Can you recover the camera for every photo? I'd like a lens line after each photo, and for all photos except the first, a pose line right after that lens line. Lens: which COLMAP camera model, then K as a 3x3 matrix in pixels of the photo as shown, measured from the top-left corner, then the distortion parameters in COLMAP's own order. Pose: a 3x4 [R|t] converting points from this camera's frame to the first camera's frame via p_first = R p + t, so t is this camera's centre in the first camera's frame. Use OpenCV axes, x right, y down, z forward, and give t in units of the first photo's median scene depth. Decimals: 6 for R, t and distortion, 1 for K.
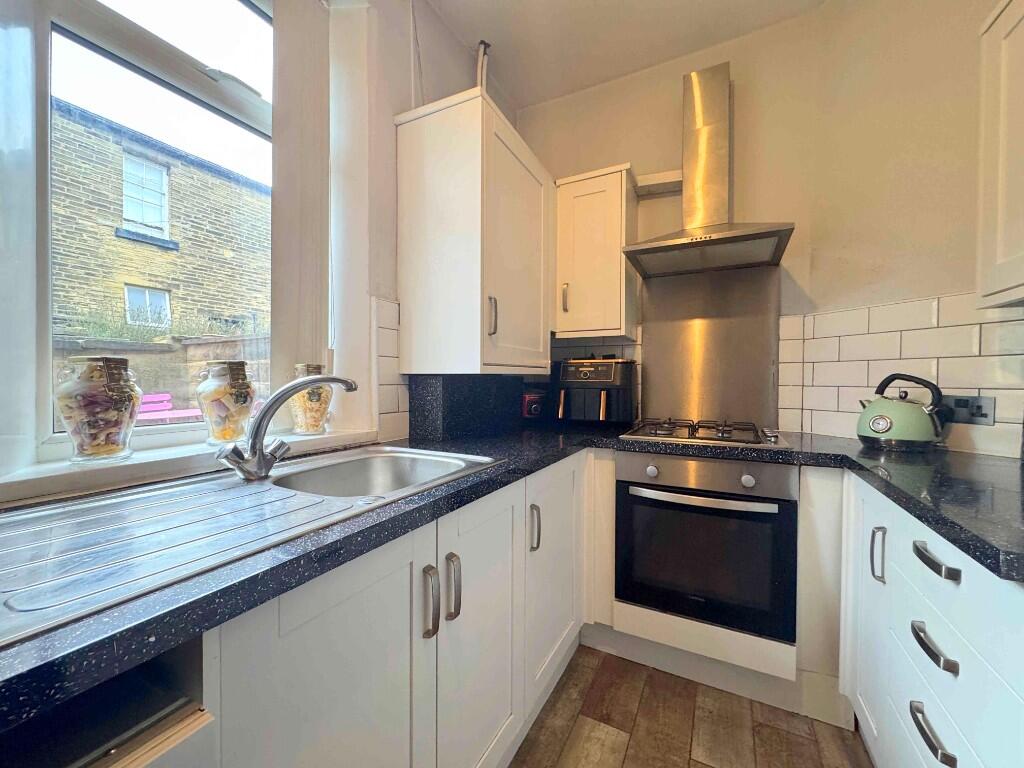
lens RADIAL K [[409.1, 0, 512.0], [0, 409.1, 382.5], [0, 0, 1]] dist [-0.002542, 0.000602]
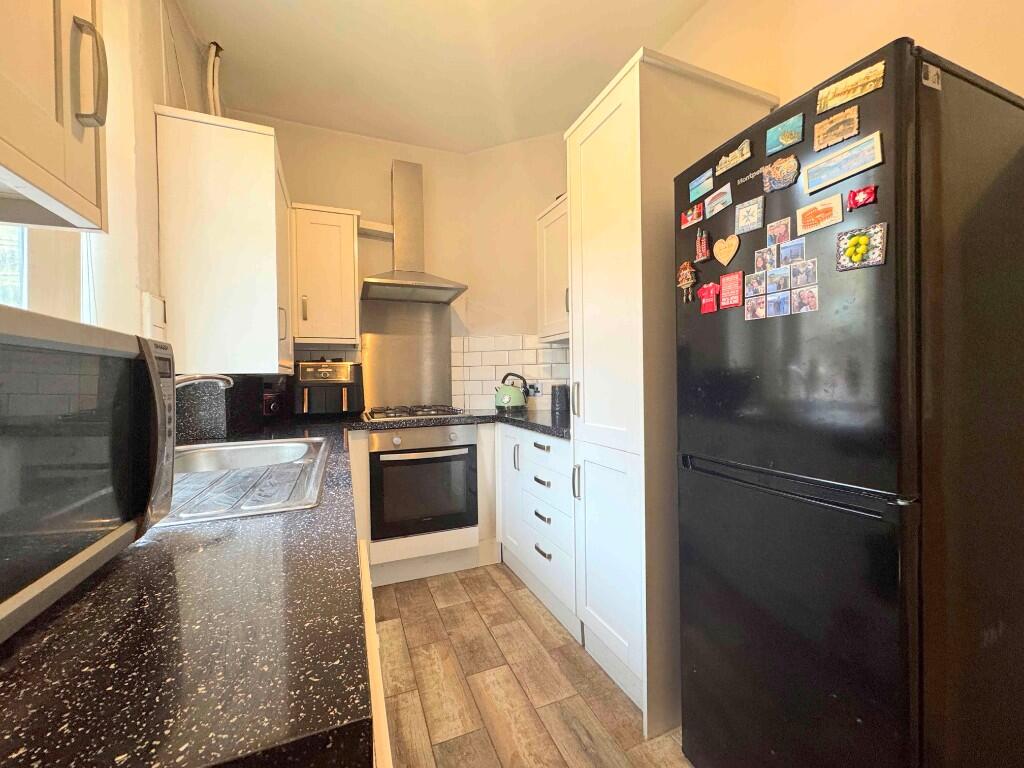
lens RADIAL K [[409.1, 0, 512.2], [0, 409.1, 382.8], [0, 0, 1]] dist [-0.002542, 0.000602]
pose [[0.643805, -0.020737, 0.764909, -0.463094], [0.026375, 0.999640, 0.004902, 0.015359], [-0.764735, 0.017019, 0.644120, -0.224651]]
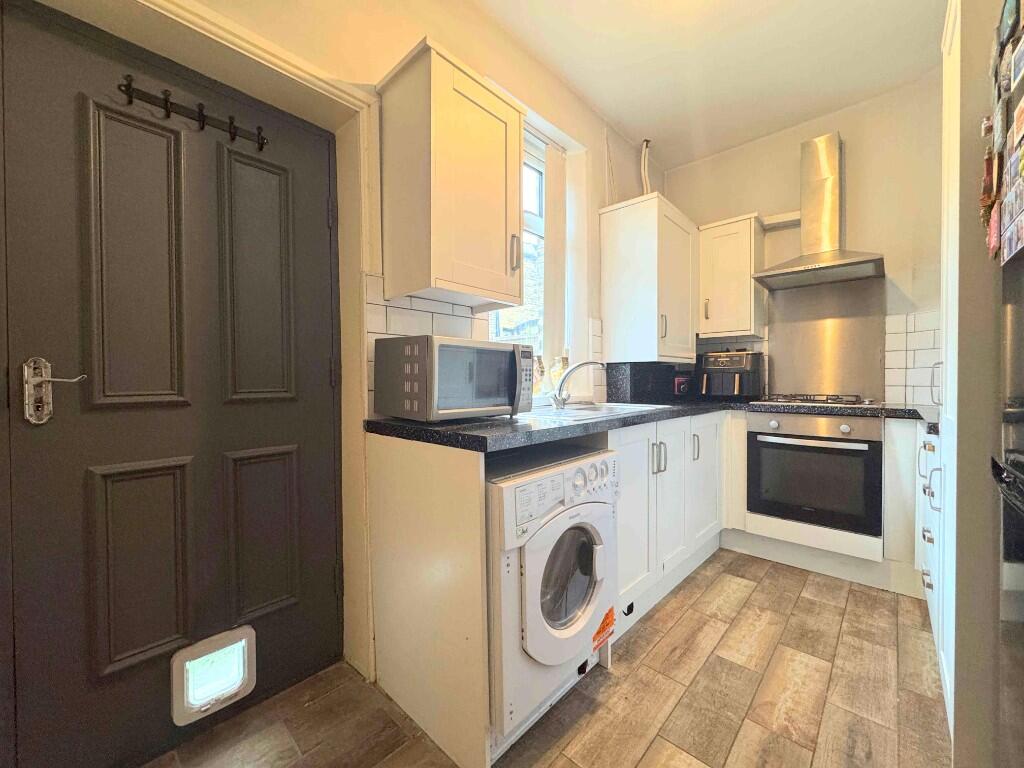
lens RADIAL K [[409.1, 0, 510.7], [0, 409.1, 383.8], [0, 0, 1]] dist [-0.002542, 0.000602]
pose [[0.963277, -0.003129, -0.268493, -0.177457], [0.003062, 0.999995, -0.000670, 0.061609], [0.268494, -0.000177, 0.963281, -0.671447]]
